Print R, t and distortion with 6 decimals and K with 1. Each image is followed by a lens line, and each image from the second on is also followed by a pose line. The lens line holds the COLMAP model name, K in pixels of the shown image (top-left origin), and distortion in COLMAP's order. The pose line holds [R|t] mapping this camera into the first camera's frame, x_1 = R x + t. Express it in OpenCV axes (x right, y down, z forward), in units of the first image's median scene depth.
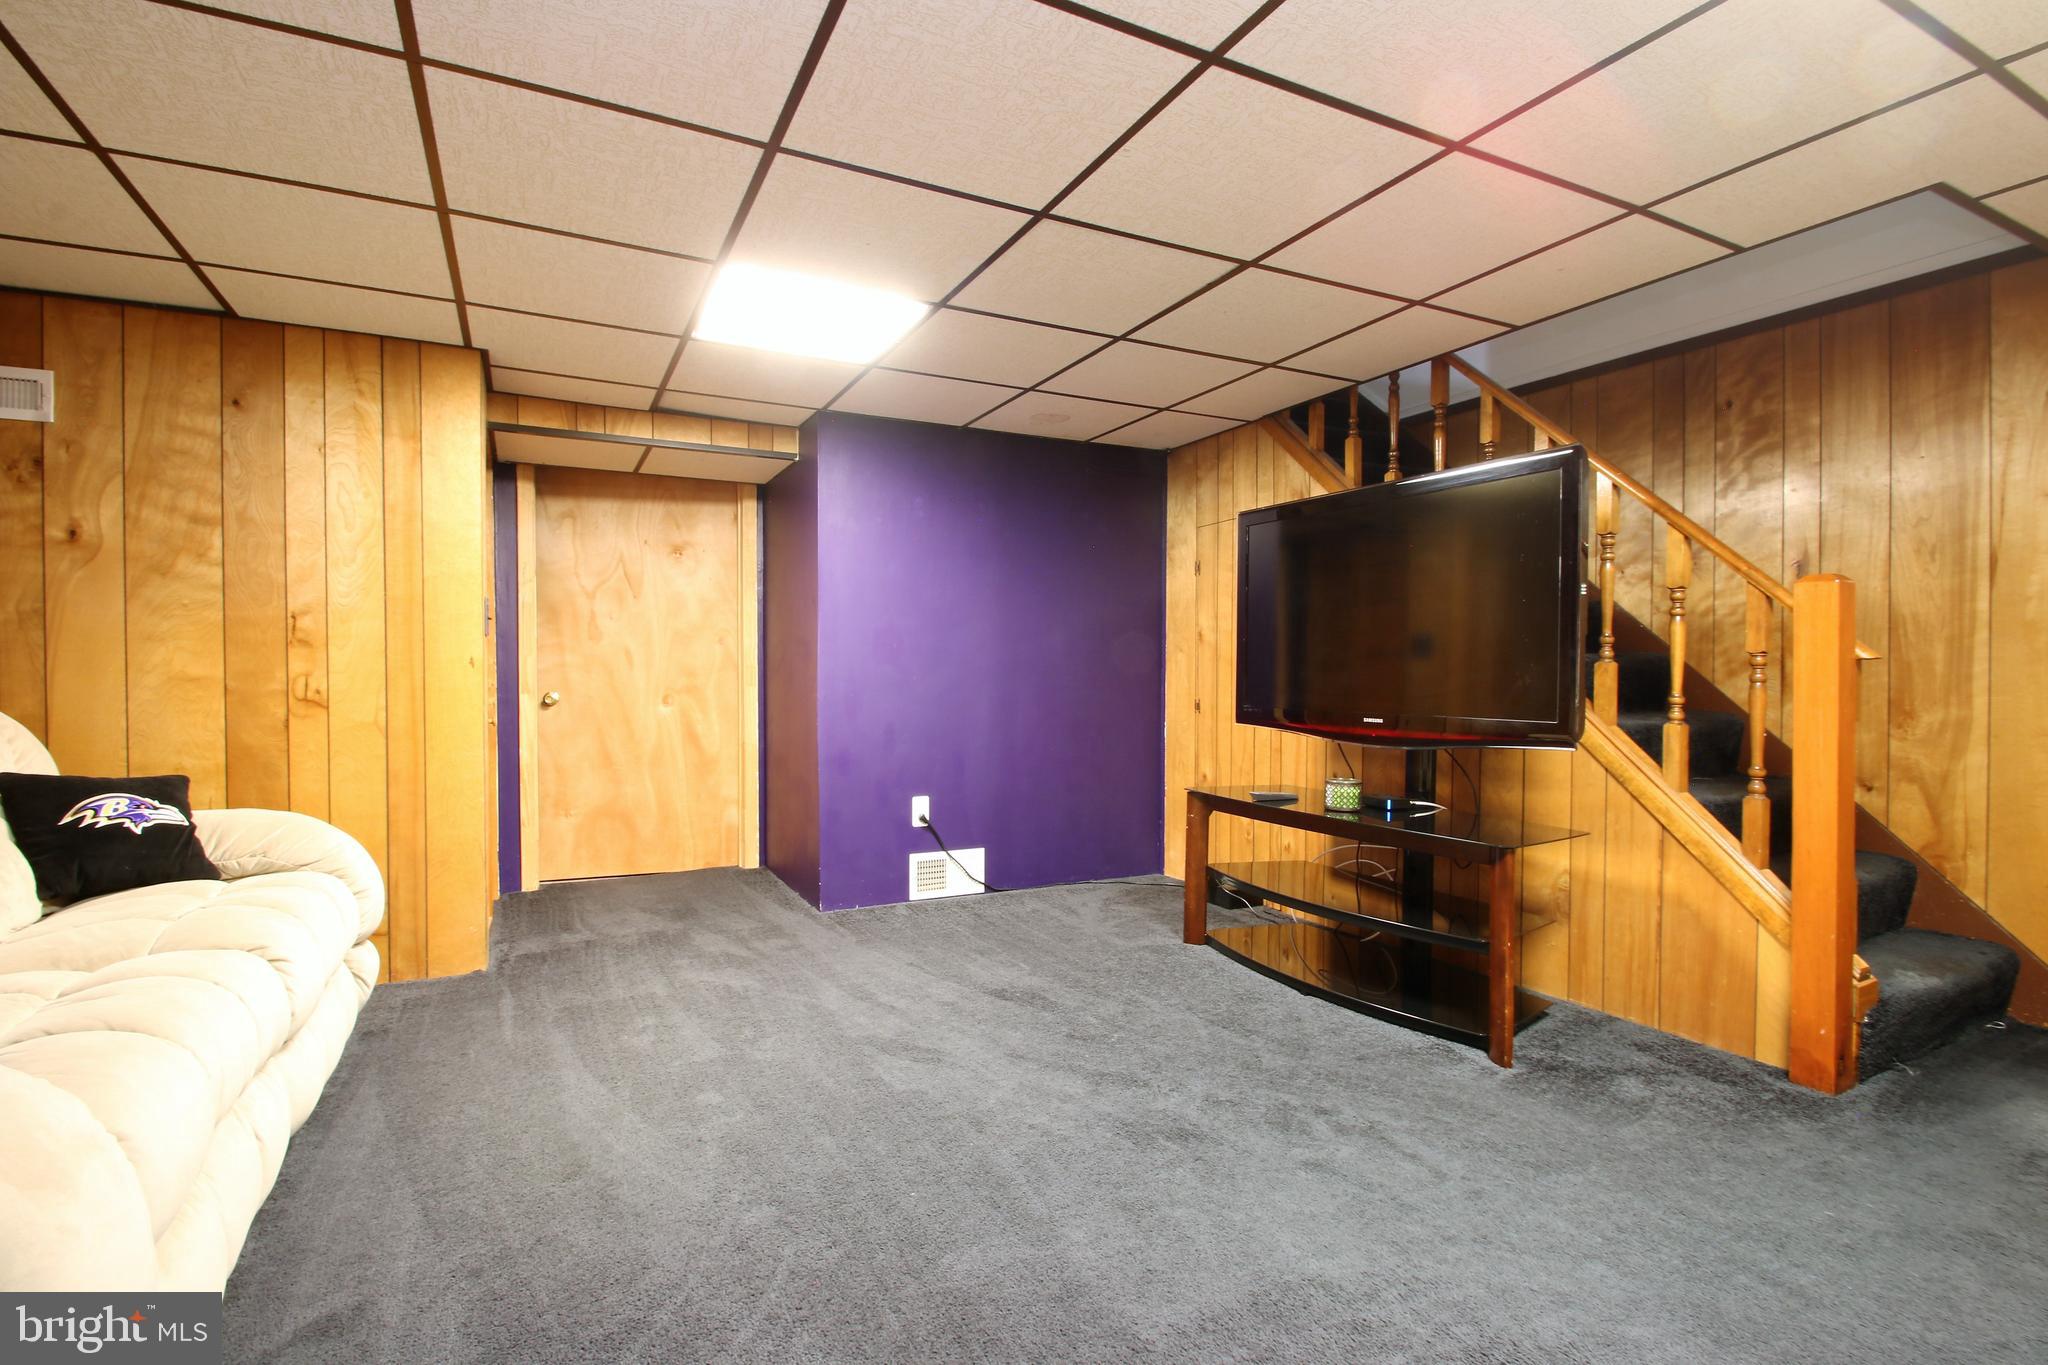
lens RADIAL K [[948.8, 0, 1013.0], [0, 948.8, 688.4], [0, 0, 1]] dist [0.007327, -0.012720]
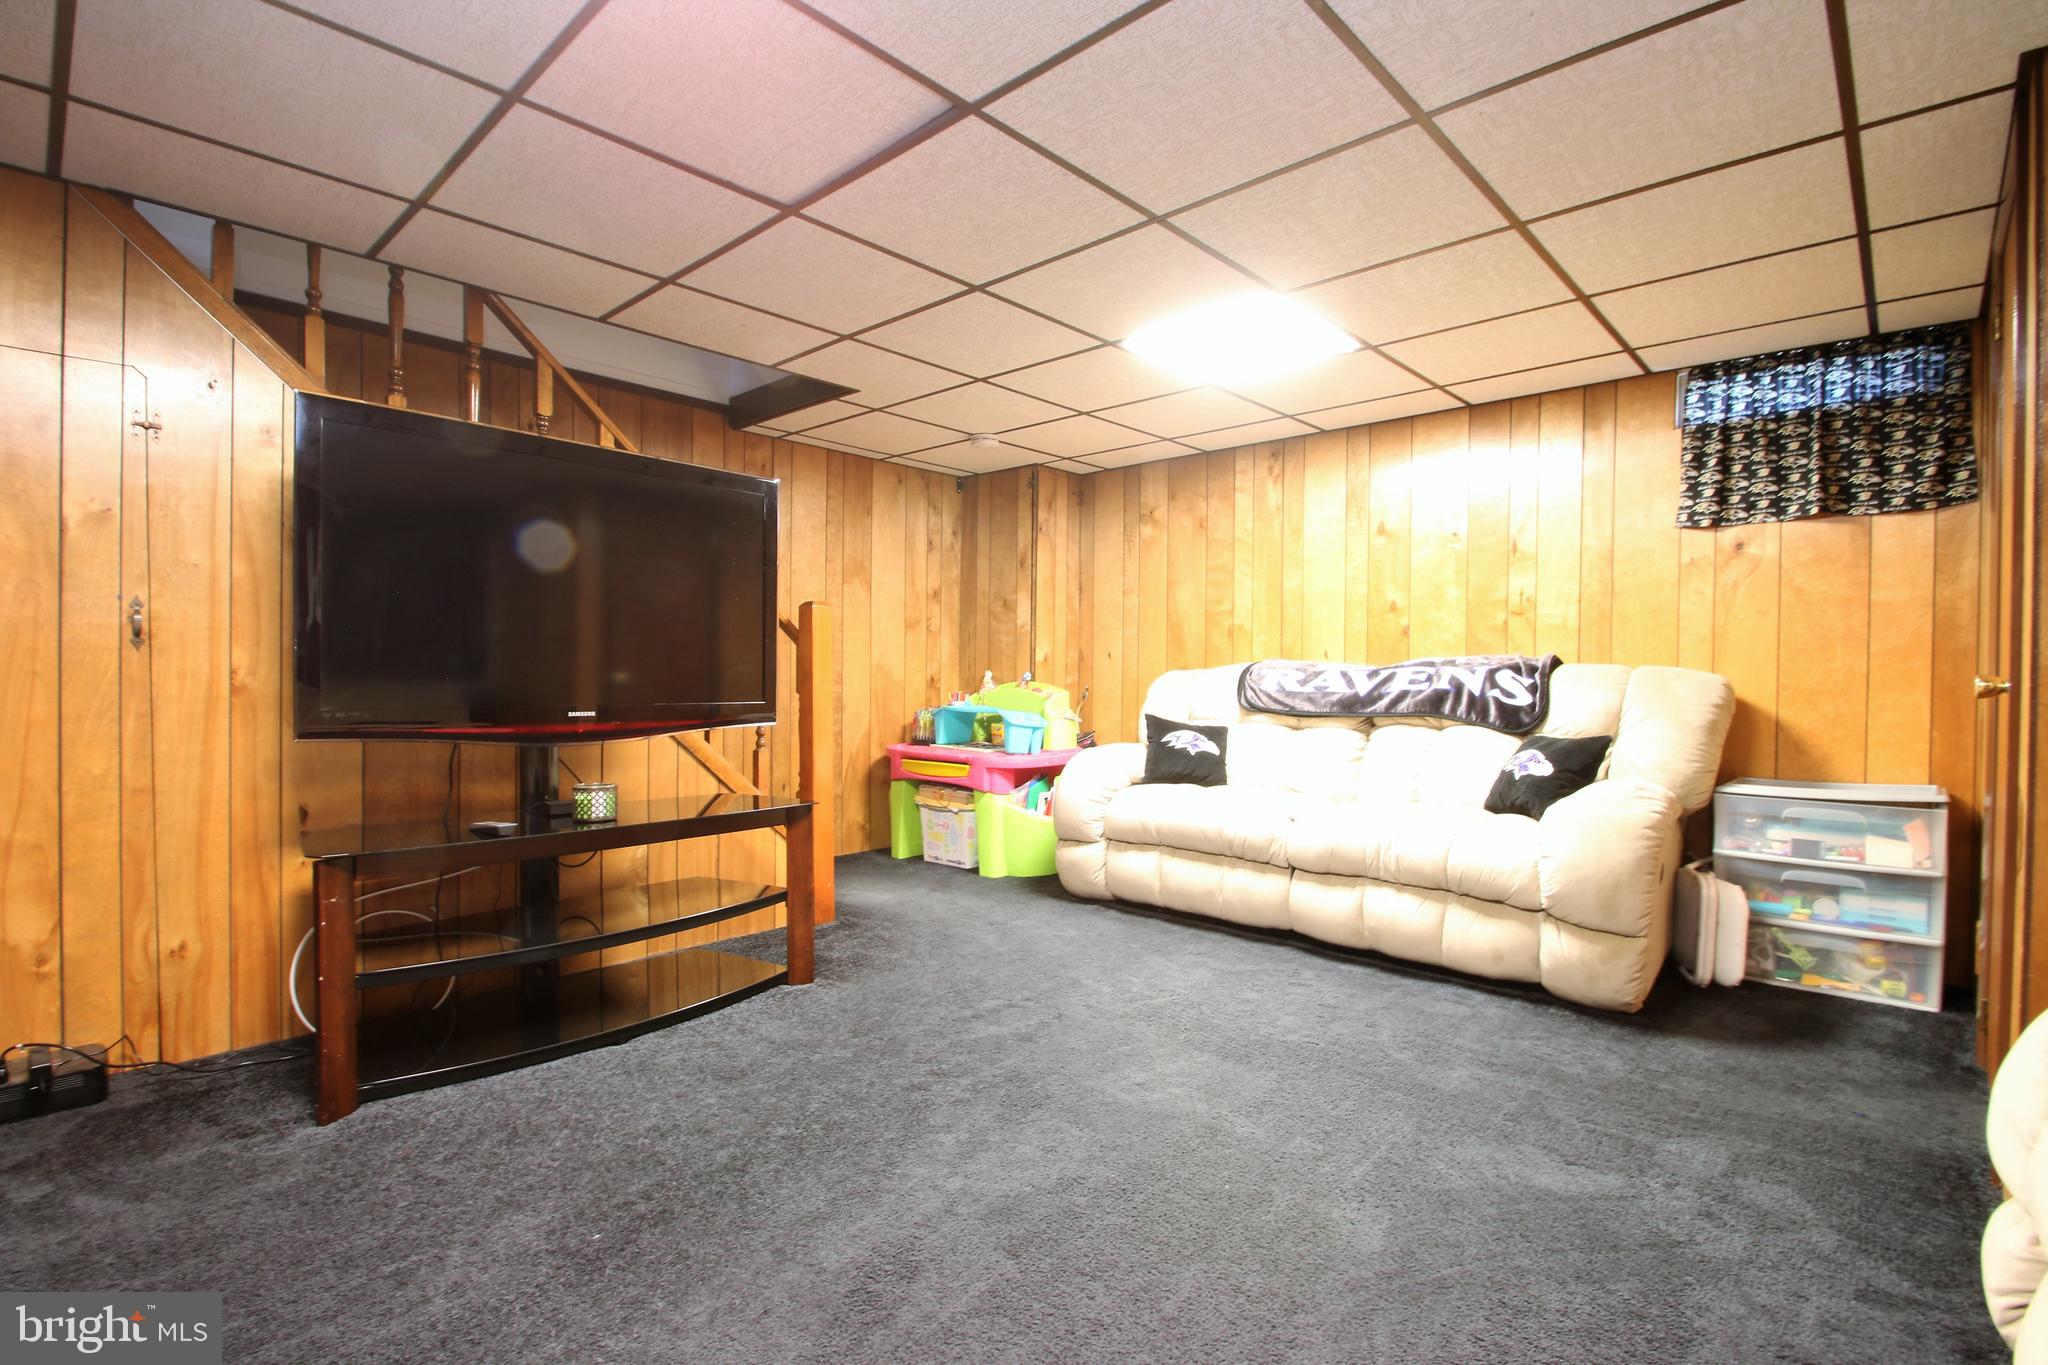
lens RADIAL K [[948.8, 0, 1009.4], [0, 948.8, 680.4], [0, 0, 1]] dist [0.007327, -0.012720]
pose [[-0.341160, -0.005471, 0.939989, -0.575583], [0.011490, 0.999884, 0.009990, -0.000390], [-0.939935, 0.014209, -0.341057, 0.938611]]
